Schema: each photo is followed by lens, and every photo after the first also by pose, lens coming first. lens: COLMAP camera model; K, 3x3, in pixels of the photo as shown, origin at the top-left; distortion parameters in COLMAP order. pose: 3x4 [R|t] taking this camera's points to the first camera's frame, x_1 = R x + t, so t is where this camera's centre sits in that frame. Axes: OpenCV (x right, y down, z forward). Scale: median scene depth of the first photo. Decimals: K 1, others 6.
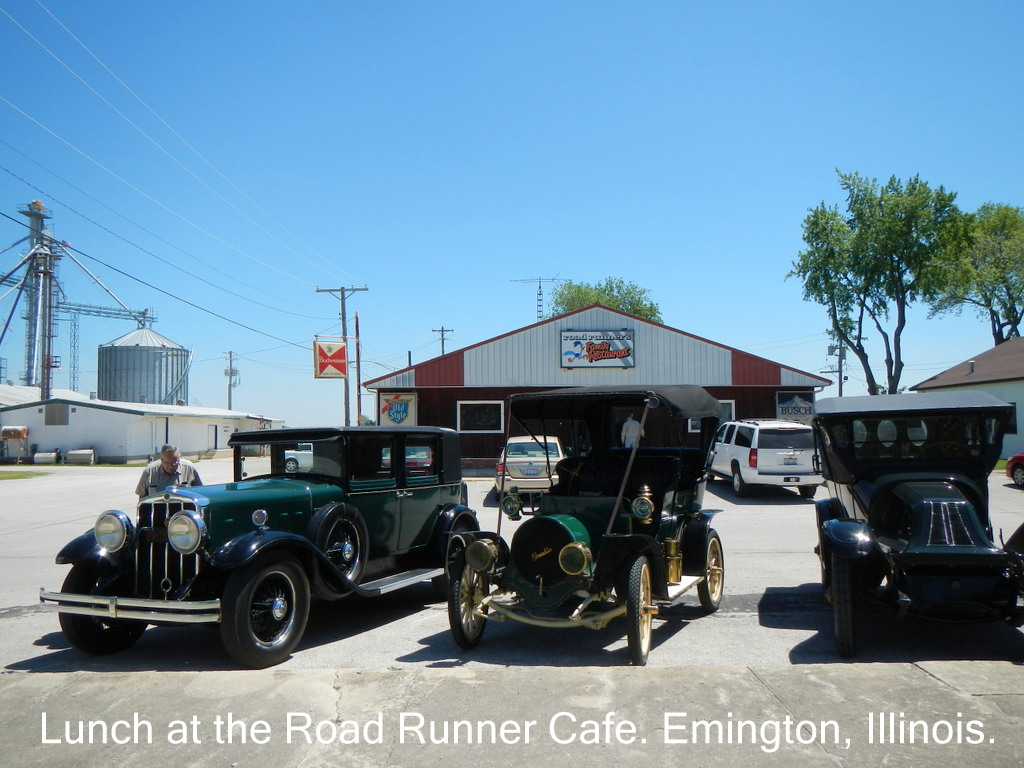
lens RADIAL K [[863.1, 0, 512.9], [0, 863.1, 388.0], [0, 0, 1]] dist [-0.004187, -0.014225]
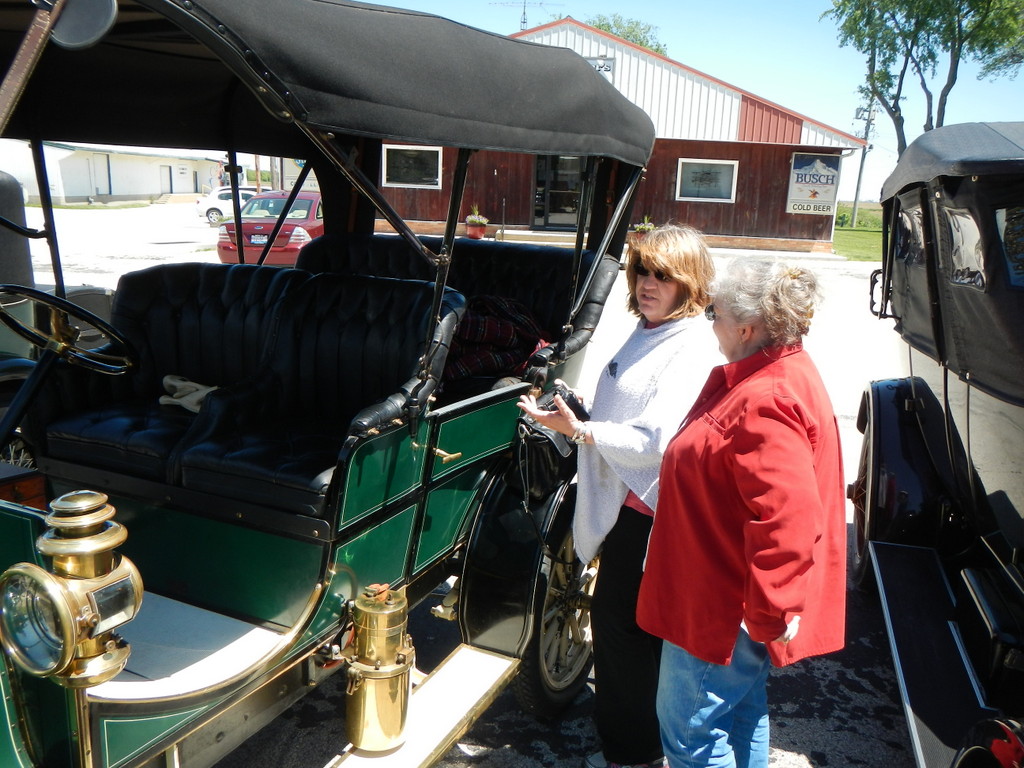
lens RADIAL K [[863.1, 0, 514.2], [0, 863.1, 382.7], [0, 0, 1]] dist [-0.004187, -0.014225]
pose [[0.998770, 0.048524, 0.010153, 0.033426], [-0.049475, 0.962660, 0.266154, 0.005353], [0.003141, -0.266329, 0.963877, 0.115212]]
